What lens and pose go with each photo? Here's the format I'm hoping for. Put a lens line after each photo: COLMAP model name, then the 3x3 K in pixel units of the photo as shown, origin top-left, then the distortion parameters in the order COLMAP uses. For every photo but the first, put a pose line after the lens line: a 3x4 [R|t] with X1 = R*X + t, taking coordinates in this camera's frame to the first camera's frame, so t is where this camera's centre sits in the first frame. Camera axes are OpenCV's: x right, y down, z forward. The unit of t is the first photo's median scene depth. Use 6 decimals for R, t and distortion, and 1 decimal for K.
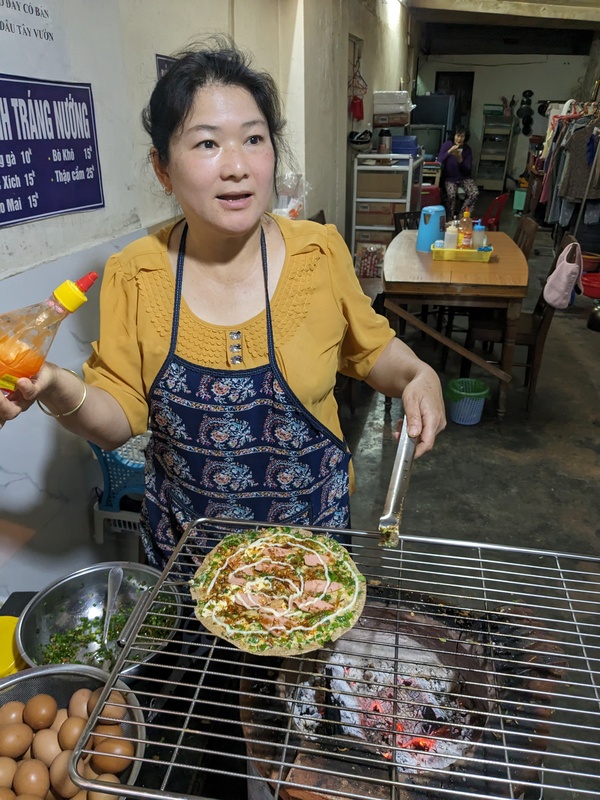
lens RADIAL K [[631.1, 0, 300.0], [0, 631.1, 400.0], [0, 0, 1]] dist [0.001499, 0.000583]
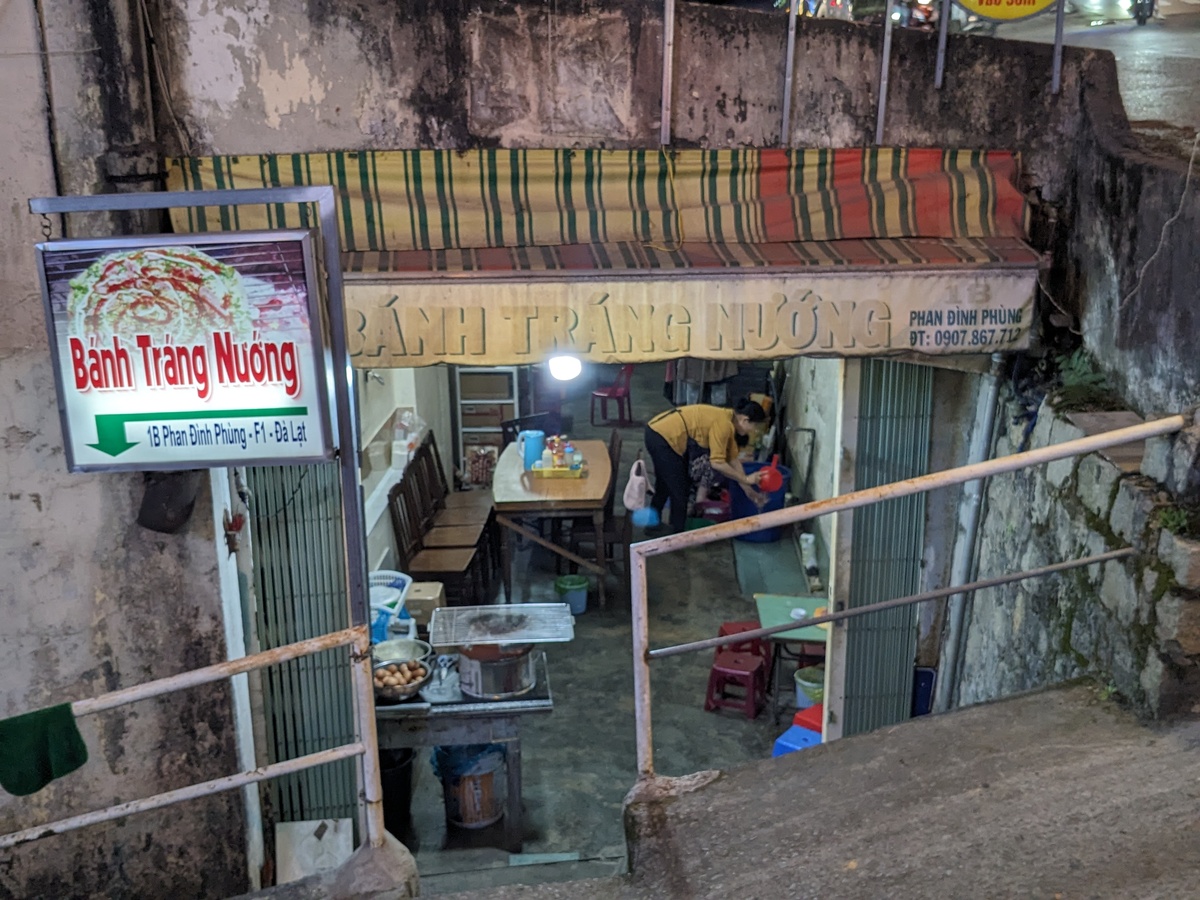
lens RADIAL K [[946.7, 0, 600.0], [0, 946.7, 450.0], [0, 0, 1]] dist [0.001499, 0.000583]
pose [[0.971097, -0.067370, 0.228982, -0.072794], [0.111467, 0.976306, -0.185479, 0.068912], [-0.211060, 0.205642, 0.955597, -0.733859]]
